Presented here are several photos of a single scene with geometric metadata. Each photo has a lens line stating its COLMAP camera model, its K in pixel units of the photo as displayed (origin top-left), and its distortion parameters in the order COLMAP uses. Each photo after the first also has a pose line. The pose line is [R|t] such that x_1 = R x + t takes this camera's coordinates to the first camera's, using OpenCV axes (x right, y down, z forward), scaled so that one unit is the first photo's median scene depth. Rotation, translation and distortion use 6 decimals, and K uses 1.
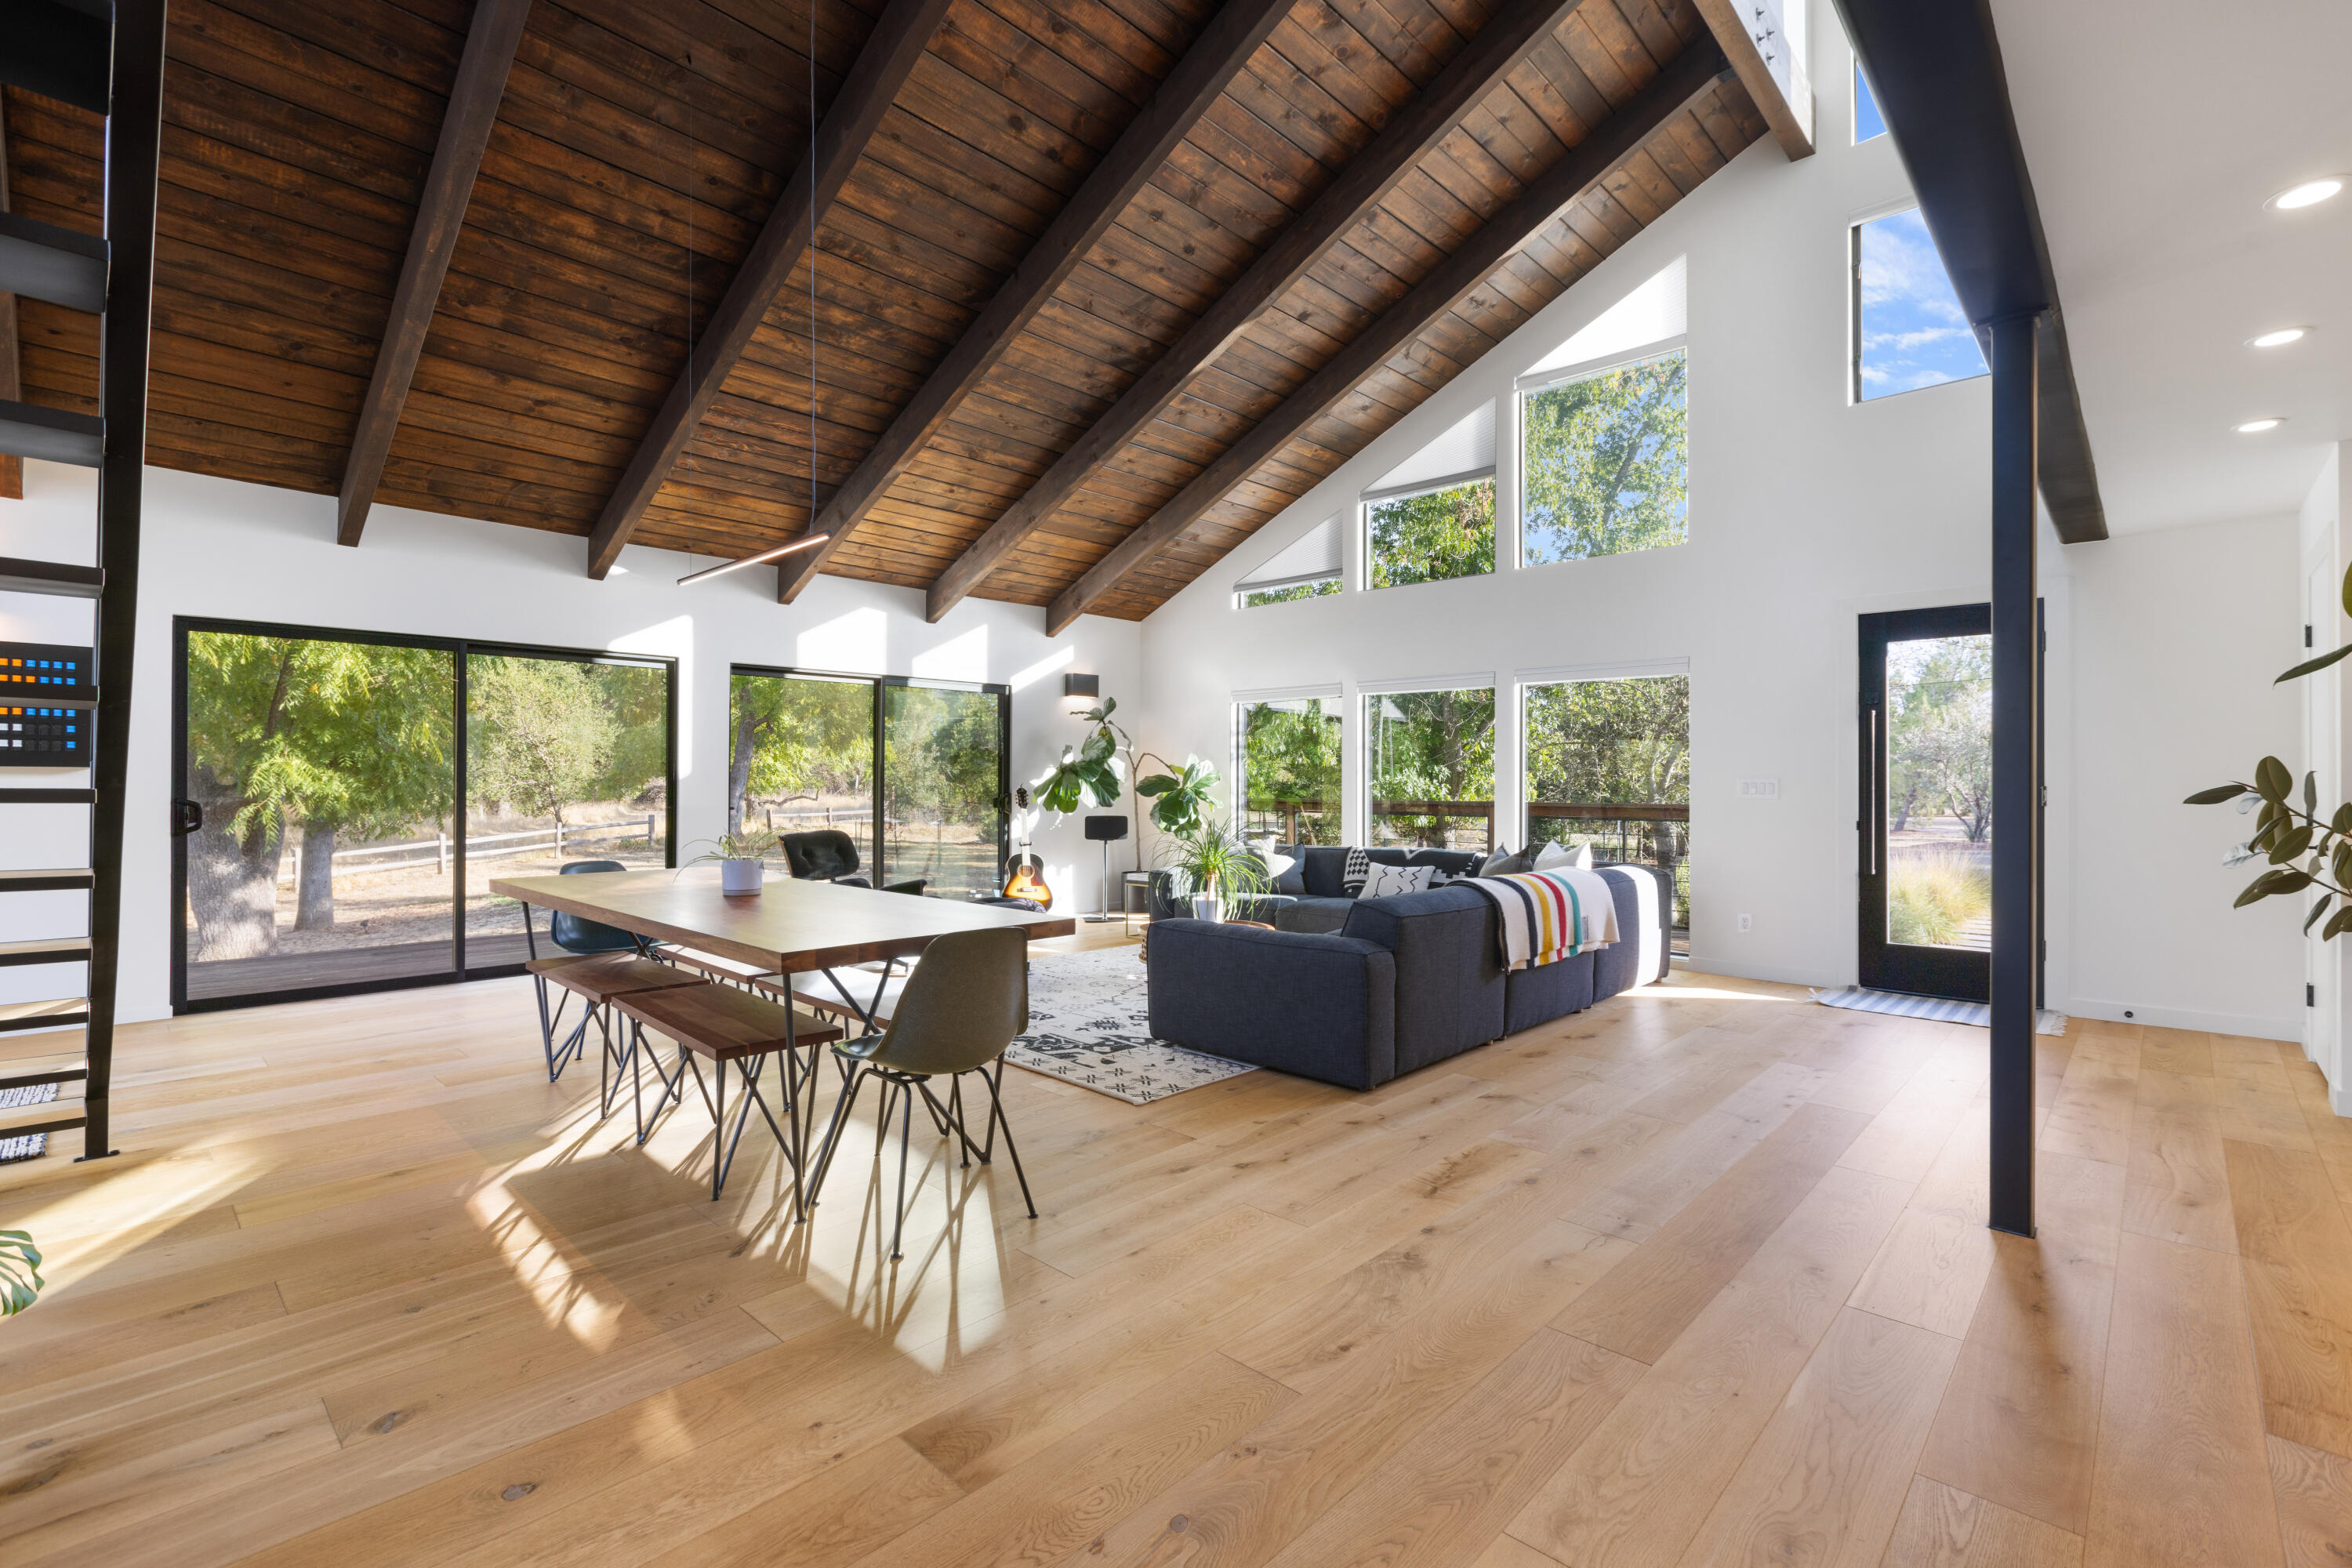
lens RADIAL K [[1041.2, 0, 1164.8], [0, 1041.2, 779.3], [0, 0, 1]] dist [0.000067, 0.000231]
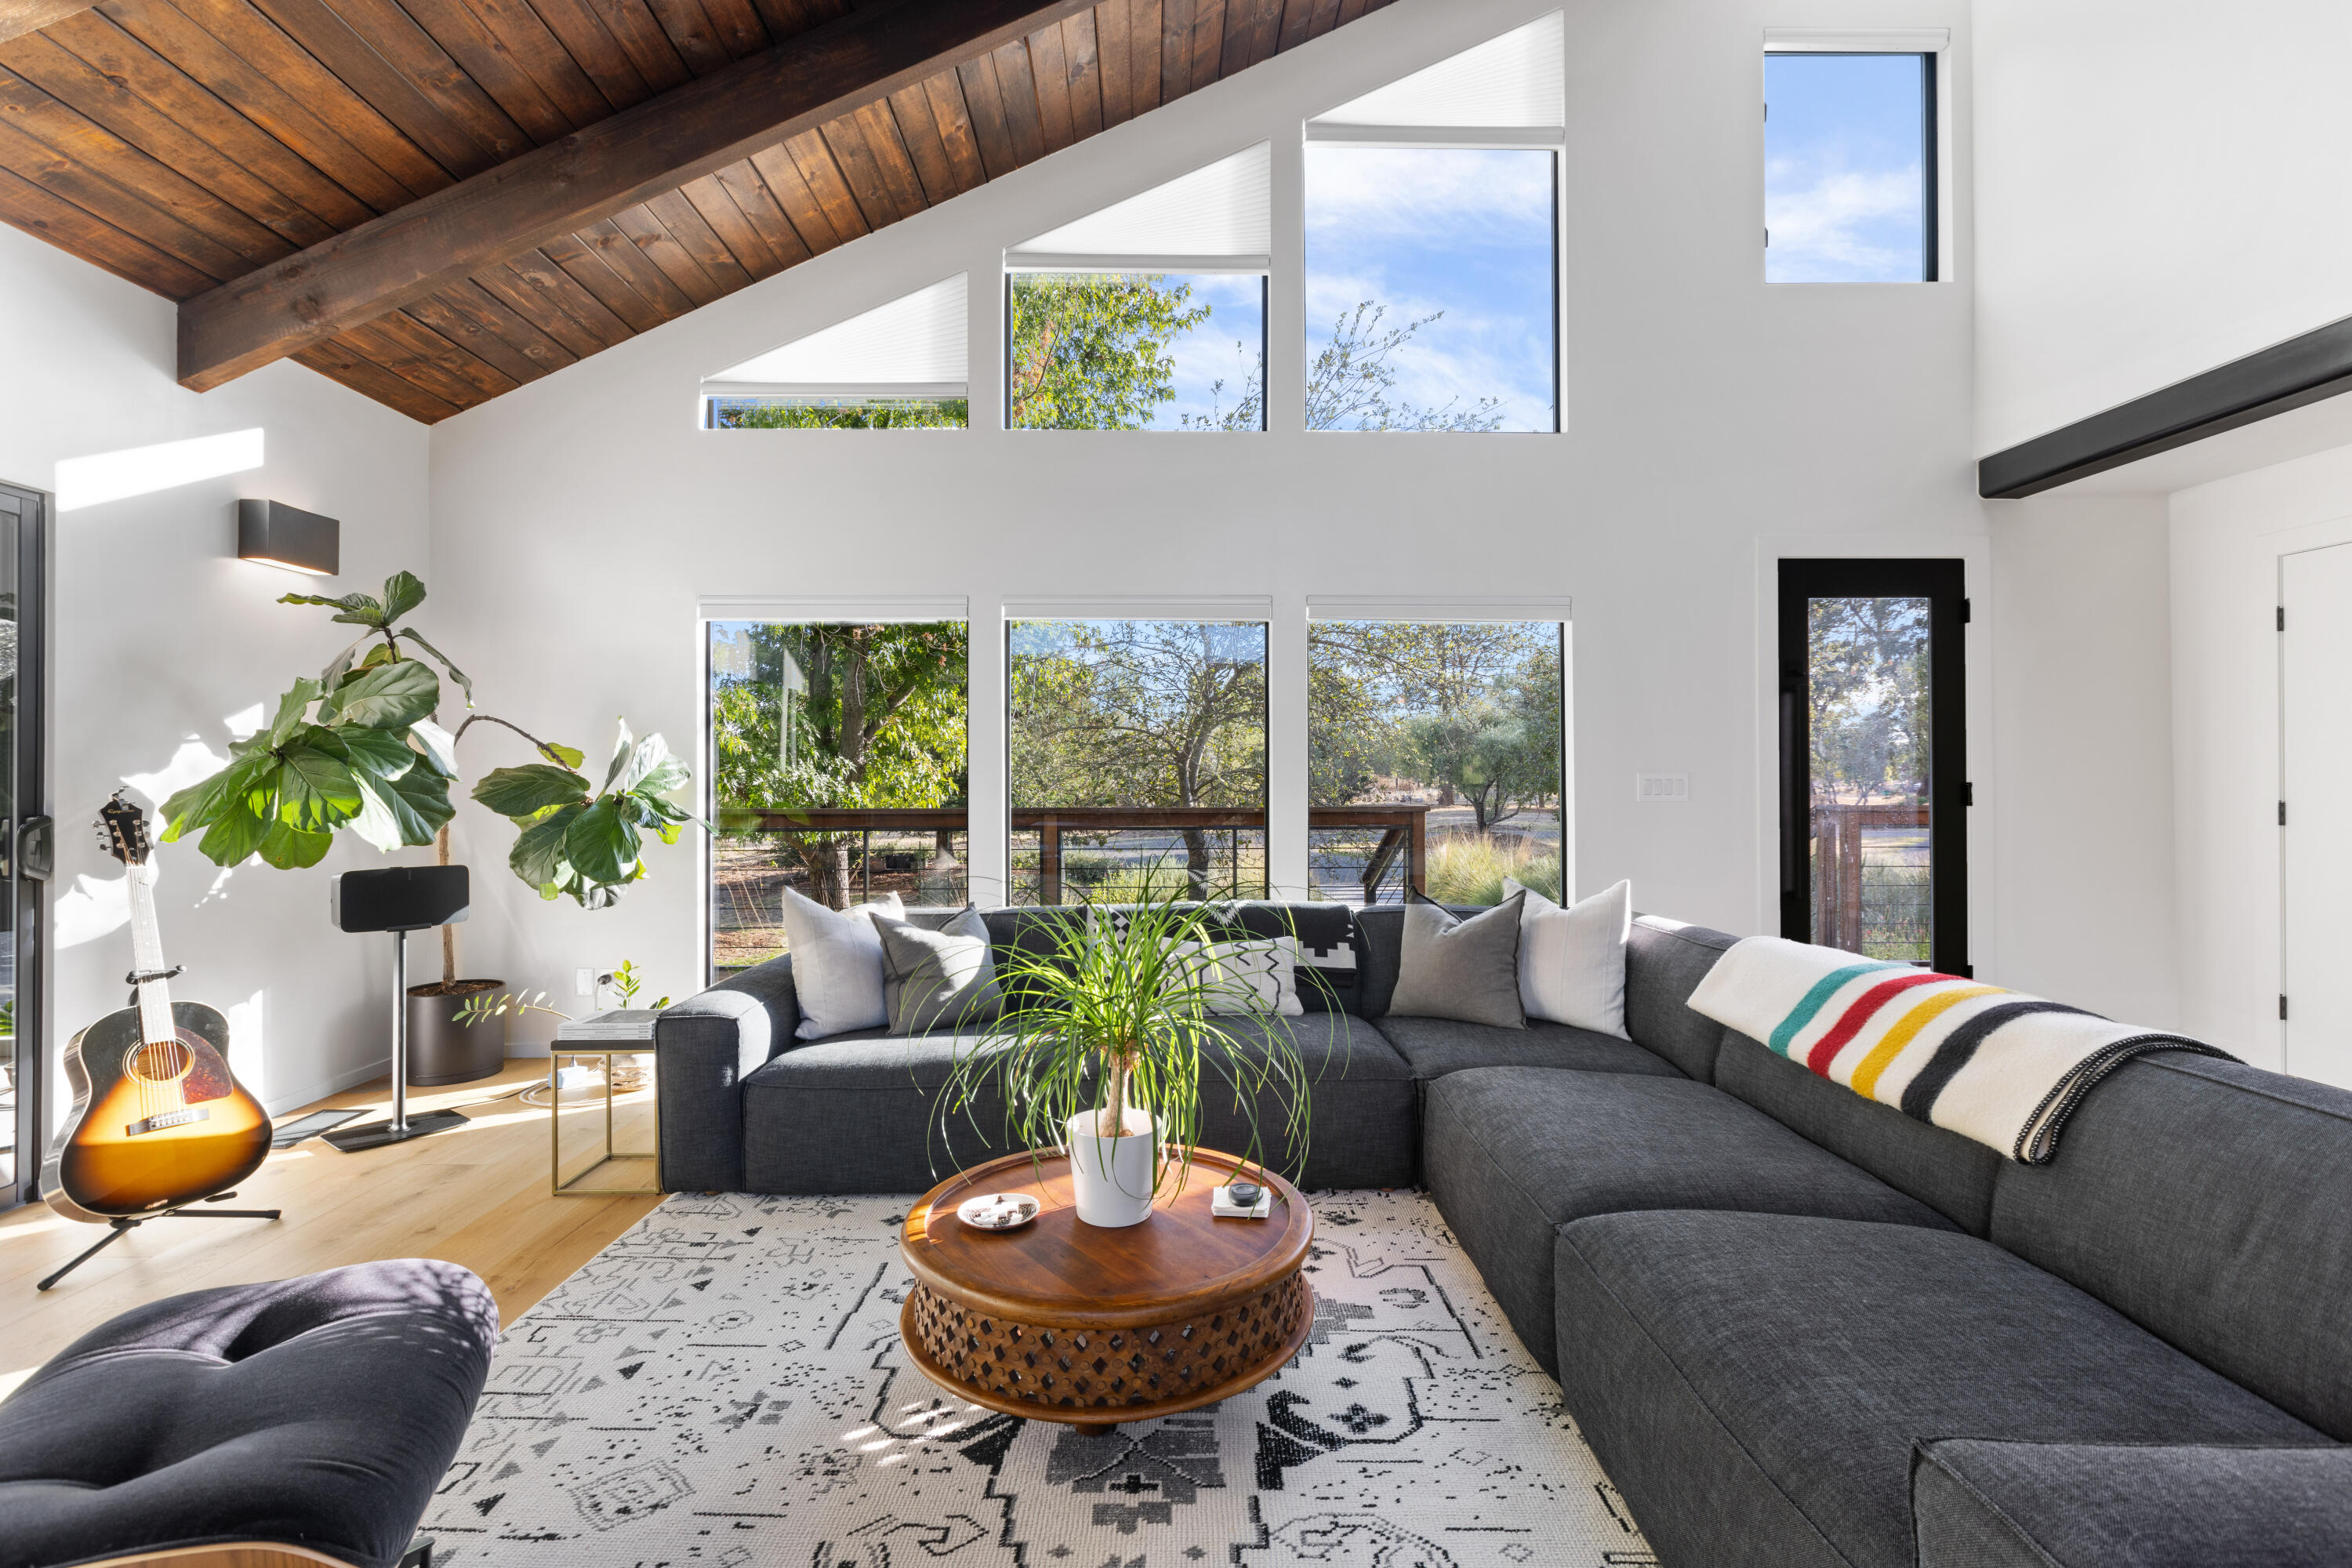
lens RADIAL K [[1041.2, 0, 1164.8], [0, 1041.2, 779.3], [0, 0, 1]] dist [0.000067, 0.000231]
pose [[0.708443, -0.000580, 0.705768, -0.128992], [-0.000014, 1.000000, 0.000836, 0.001473], [-0.705768, -0.000602, 0.708443, 0.510862]]
